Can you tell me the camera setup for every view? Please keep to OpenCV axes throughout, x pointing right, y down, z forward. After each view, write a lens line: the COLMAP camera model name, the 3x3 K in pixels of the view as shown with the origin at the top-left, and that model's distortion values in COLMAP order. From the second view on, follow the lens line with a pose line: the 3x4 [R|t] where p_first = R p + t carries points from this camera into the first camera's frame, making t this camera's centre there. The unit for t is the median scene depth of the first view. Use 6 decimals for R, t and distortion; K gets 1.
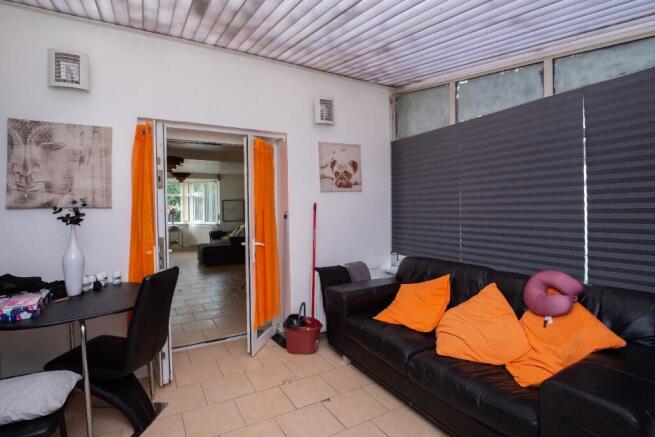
lens RADIAL K [[331.2, 0, 328.0], [0, 331.2, 211.0], [0, 0, 1]] dist [0.013068, -0.000371]
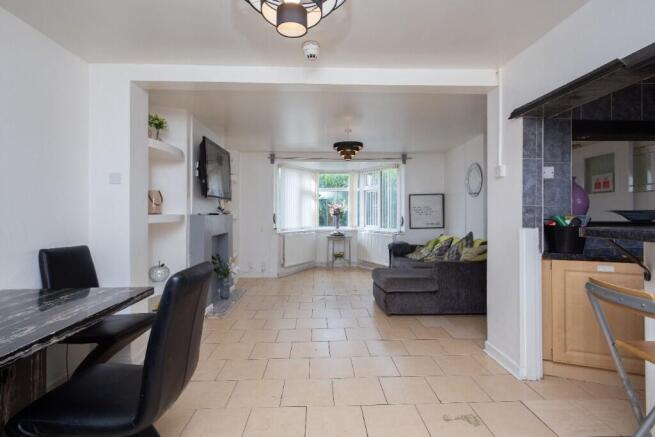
lens RADIAL K [[331.2, 0, 328.0], [0, 331.2, 211.0], [0, 0, 1]] dist [0.013068, -0.000371]
pose [[0.881850, 0.004012, -0.471513, -0.158122], [-0.010724, 0.999876, -0.011548, 0.008087], [0.471408, 0.015240, 0.881783, 0.381803]]
